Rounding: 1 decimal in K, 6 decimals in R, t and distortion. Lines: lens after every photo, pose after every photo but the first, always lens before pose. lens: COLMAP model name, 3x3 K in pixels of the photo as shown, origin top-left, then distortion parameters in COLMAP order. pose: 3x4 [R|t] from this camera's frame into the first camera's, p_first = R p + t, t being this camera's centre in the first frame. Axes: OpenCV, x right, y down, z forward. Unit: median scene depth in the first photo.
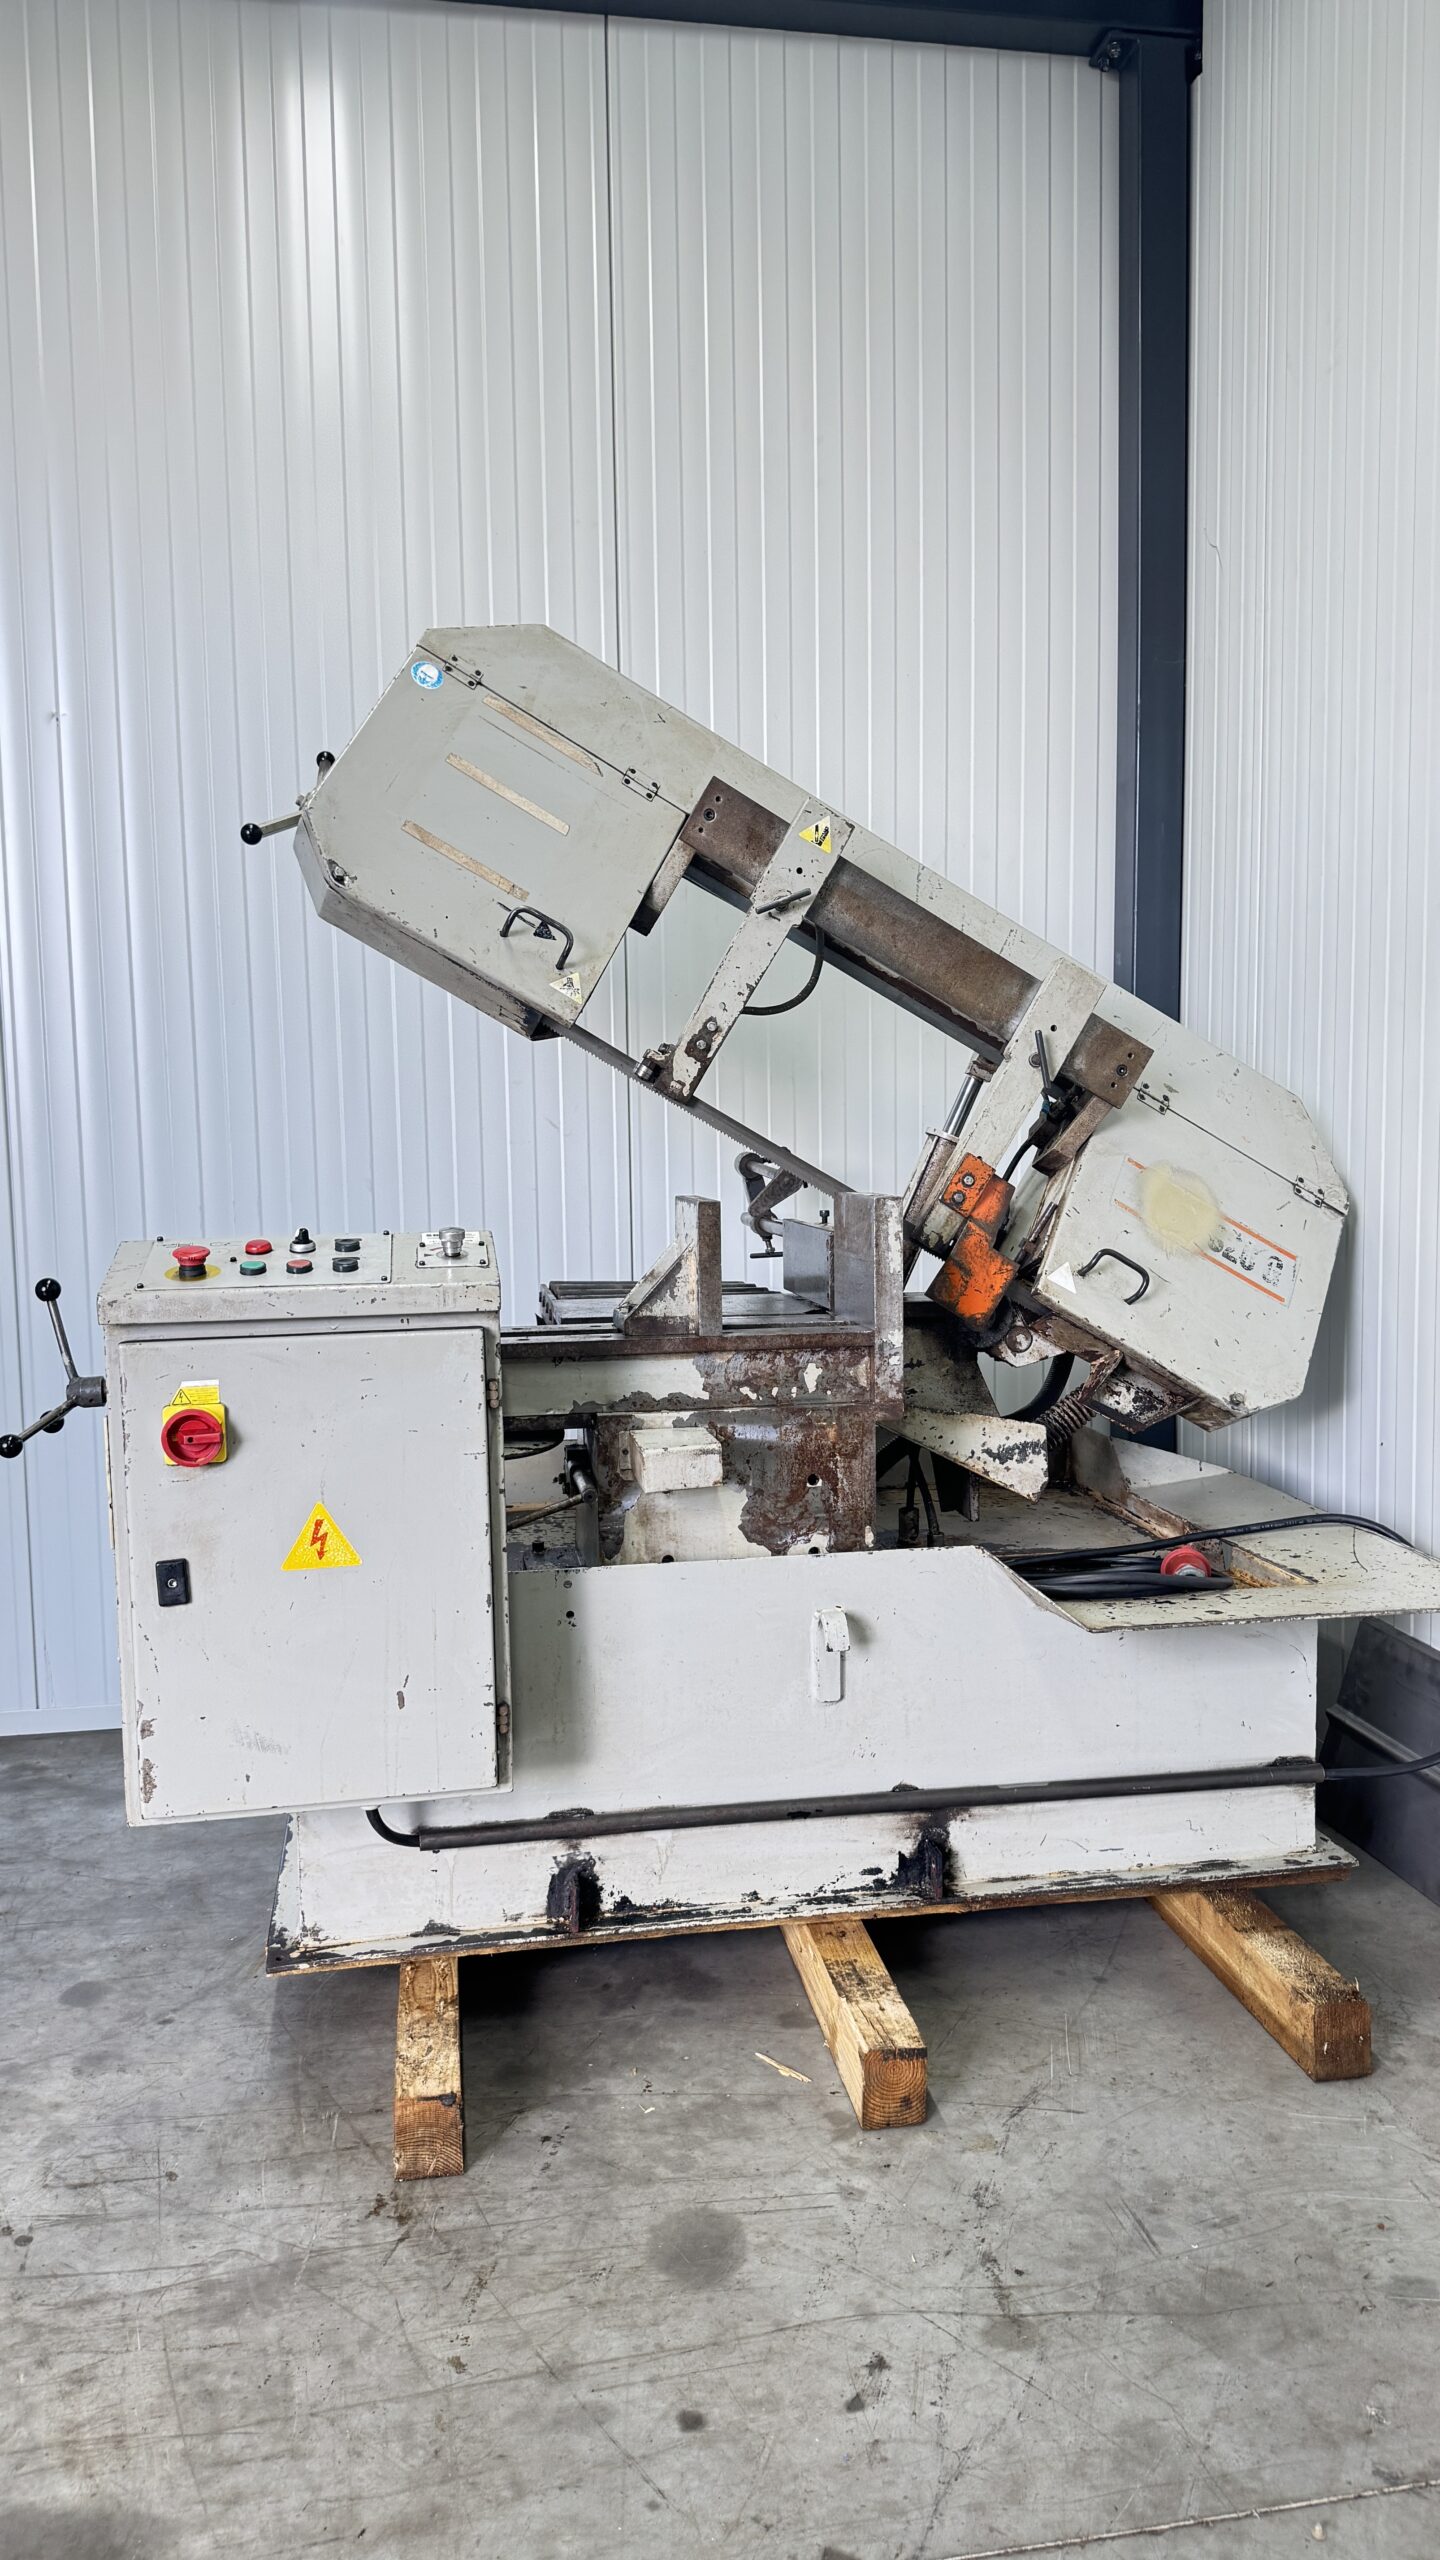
lens RADIAL K [[1788.2, 0, 723.1], [0, 1788.2, 1267.4], [0, 0, 1]] dist [0.008001, -0.003622]
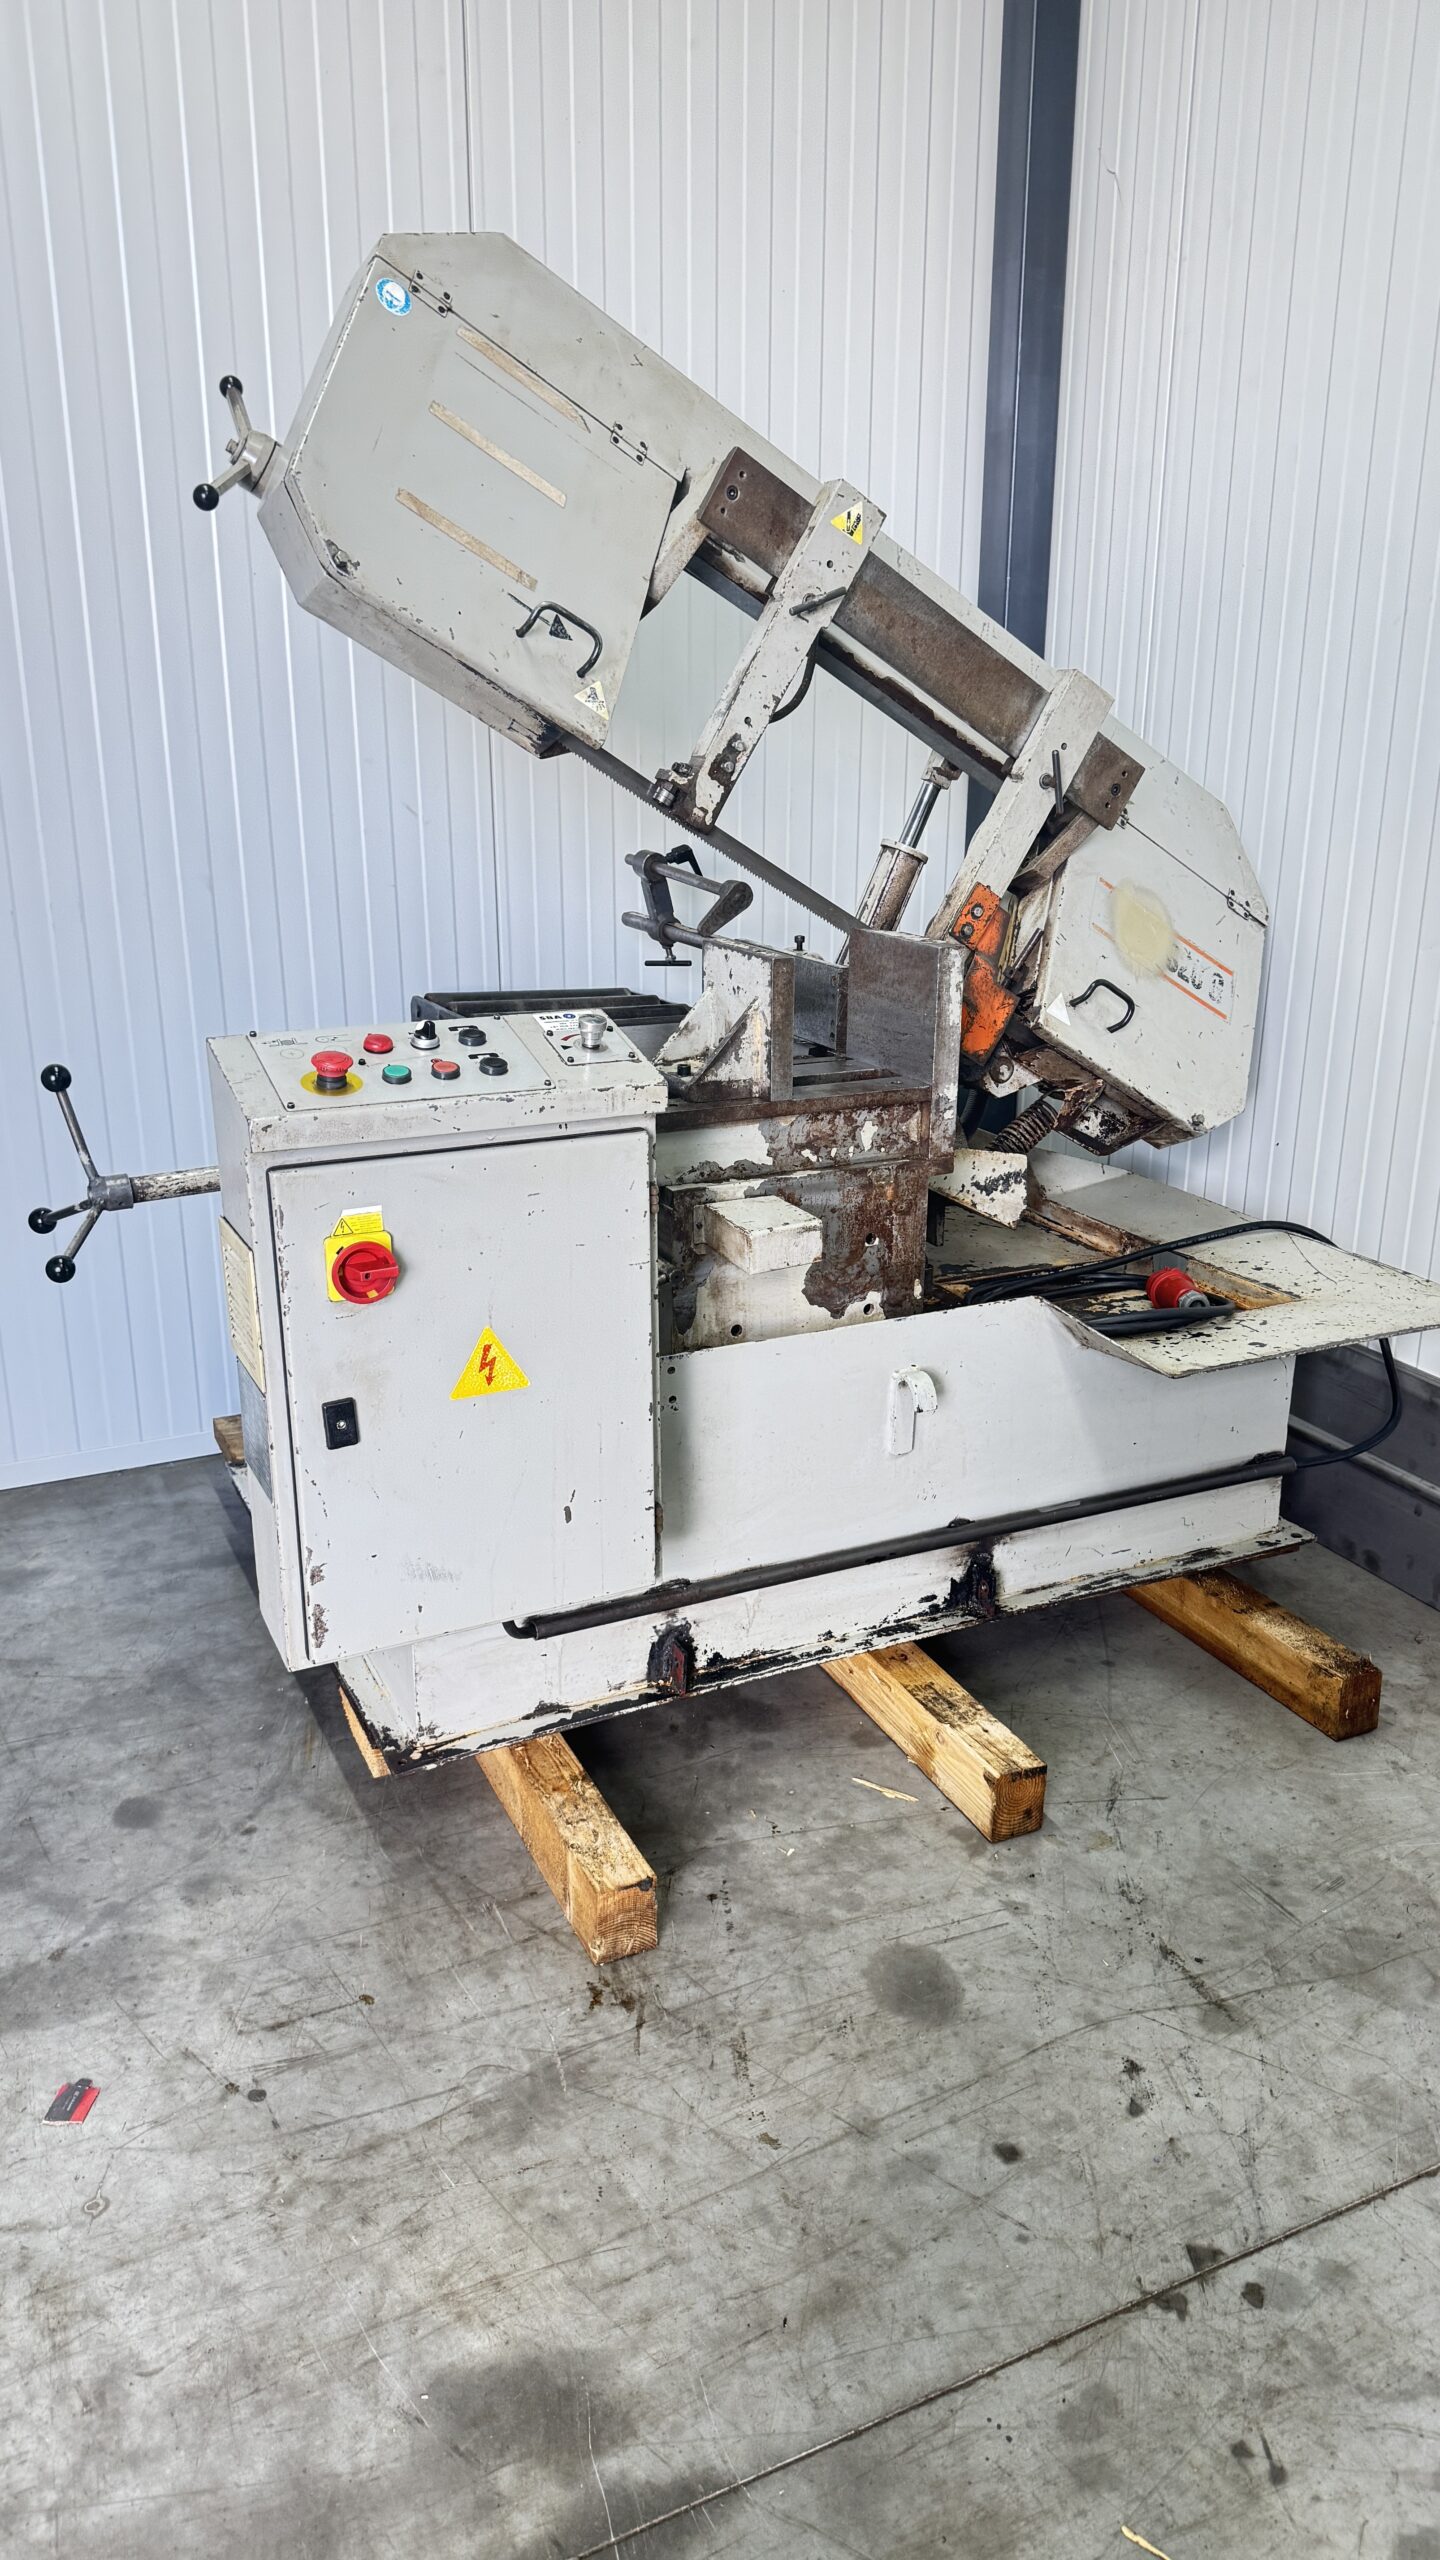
lens RADIAL K [[1756.8, 0, 702.4], [0, 1756.8, 1295.4], [0, 0, 1]] dist [0.116162, -0.181985]
pose [[0.960795, -0.072156, 0.267706, -0.304939], [0.003499, 0.968621, 0.248517, -0.094610], [-0.277238, -0.237837, 0.930899, 0.103623]]
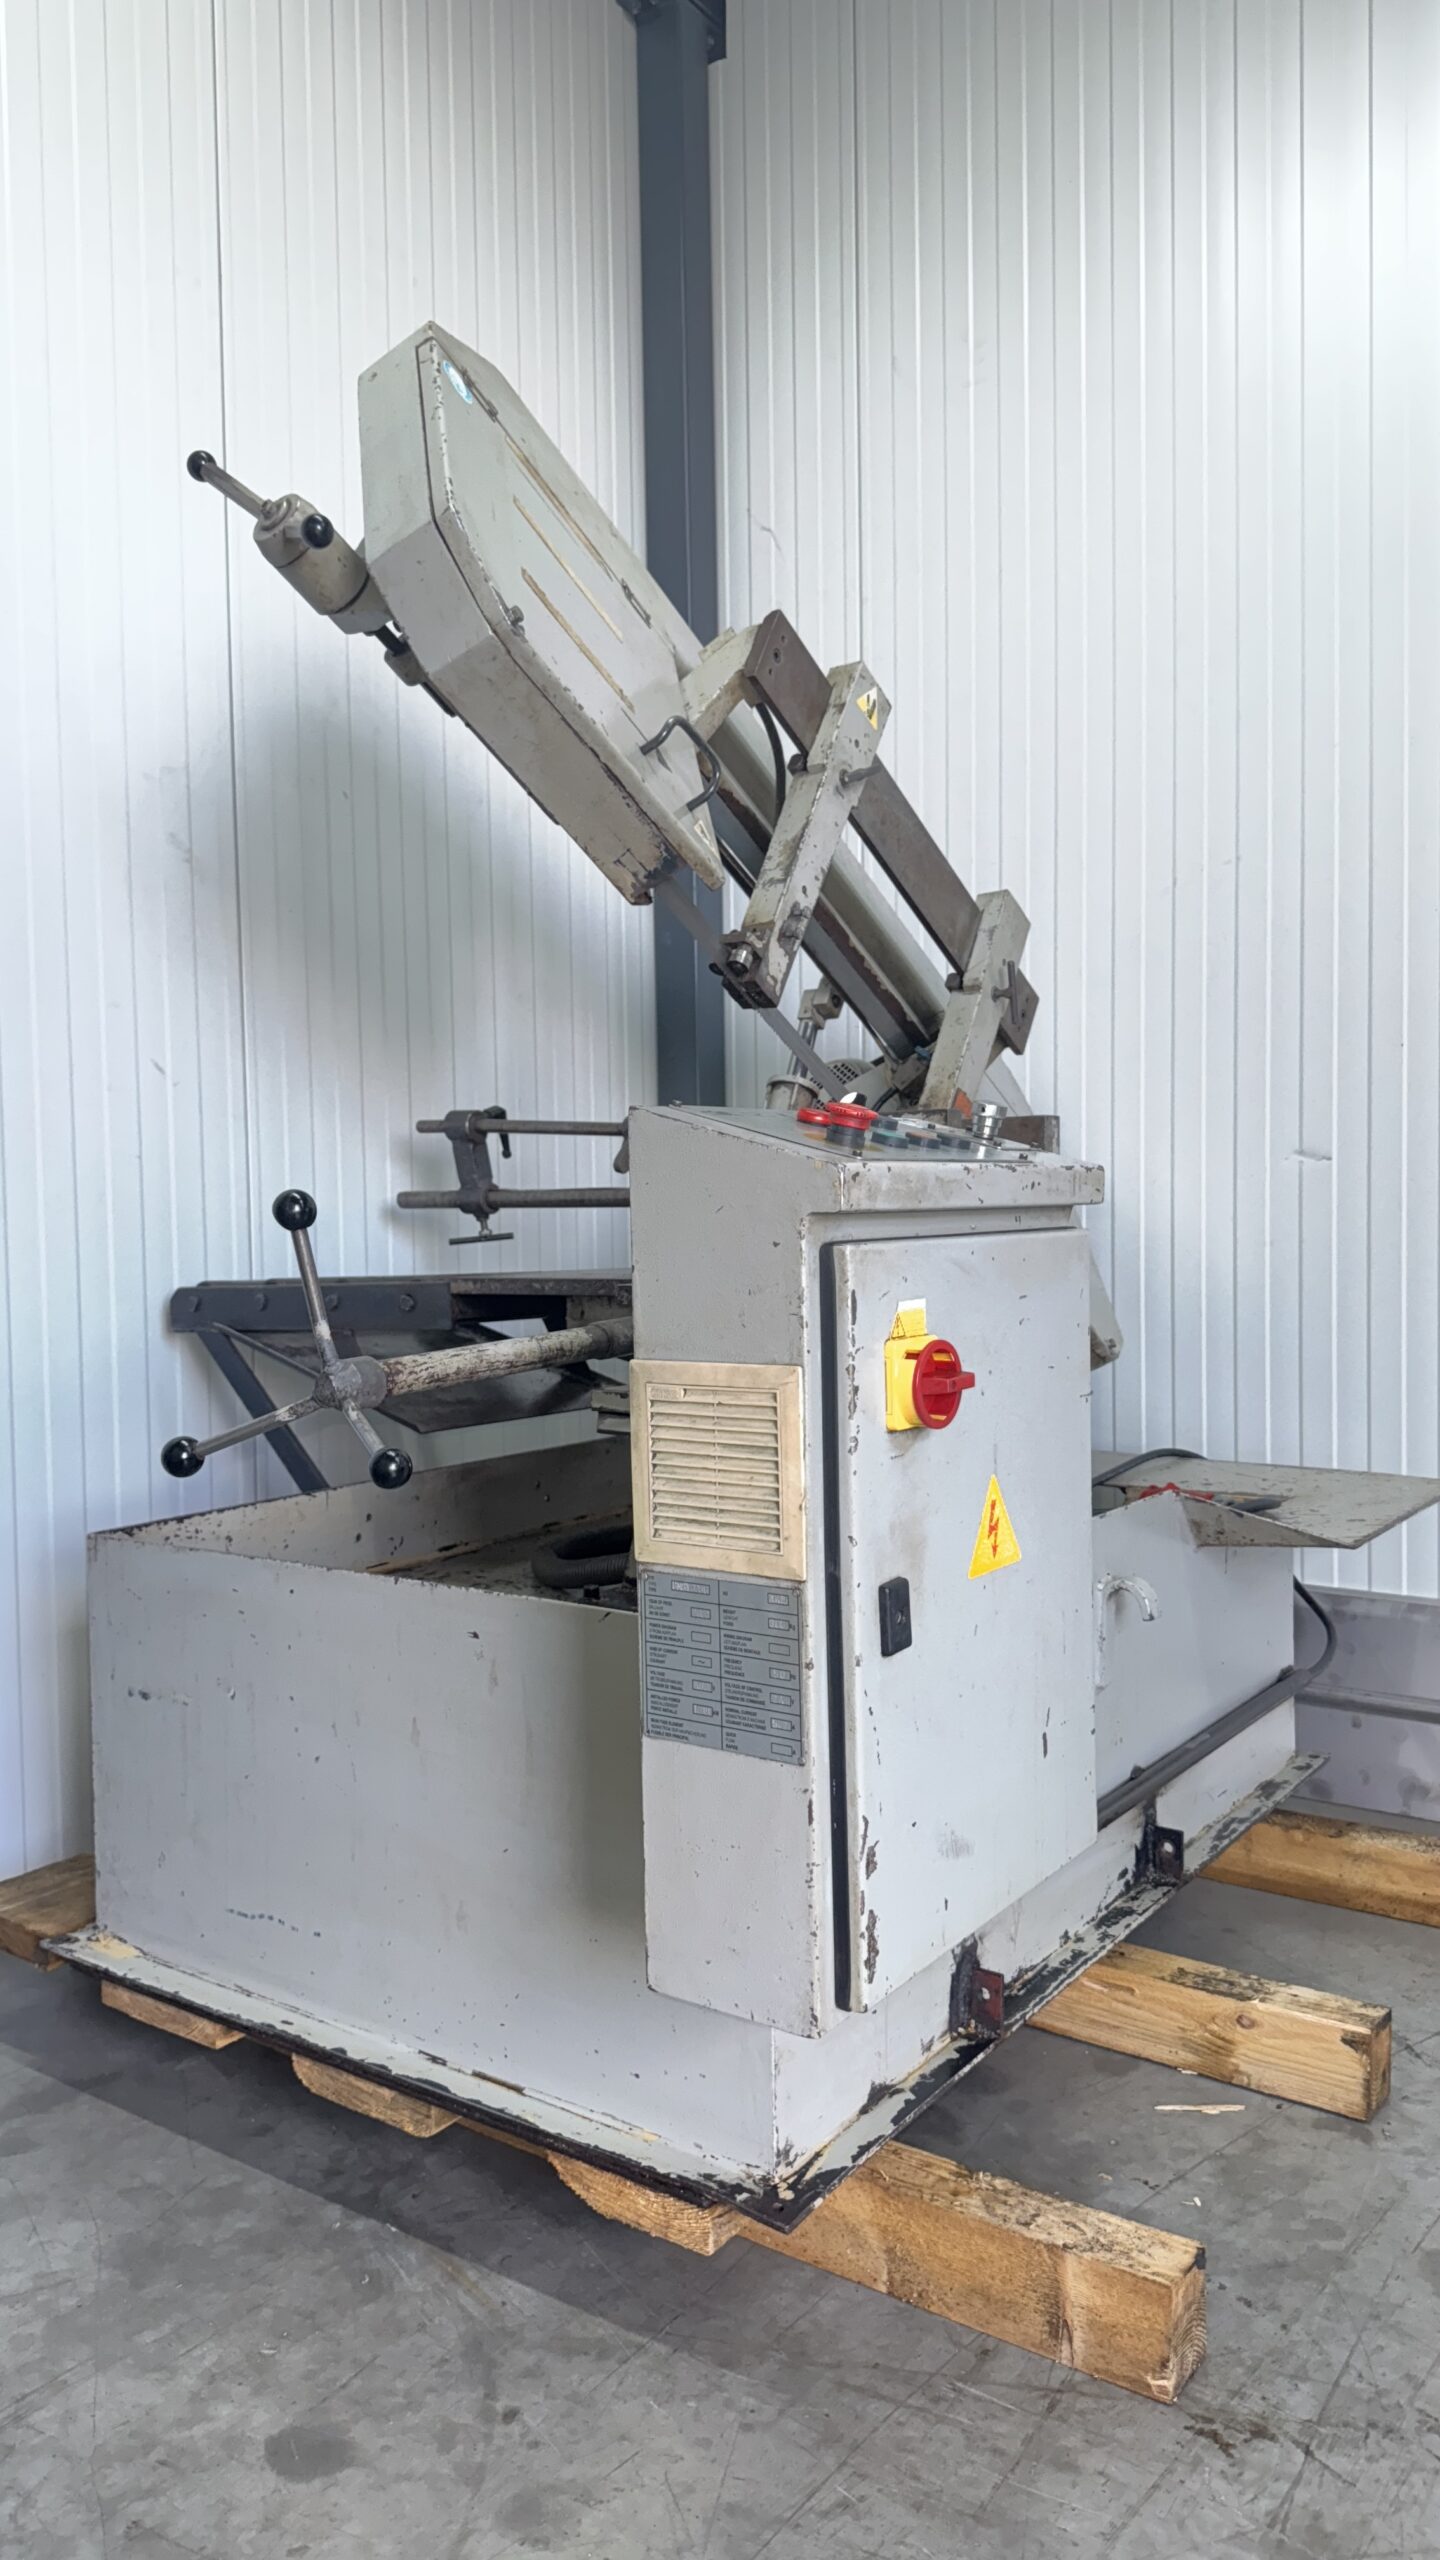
lens RADIAL K [[1807.4, 0, 705.2], [0, 1807.4, 1277.1], [0, 0, 1]] dist [-0.008799, -0.003721]
pose [[0.708942, -0.022581, 0.704905, -0.666735], [0.056765, 0.998072, -0.025118, 0.053529], [-0.702979, 0.057821, 0.708857, 0.485644]]
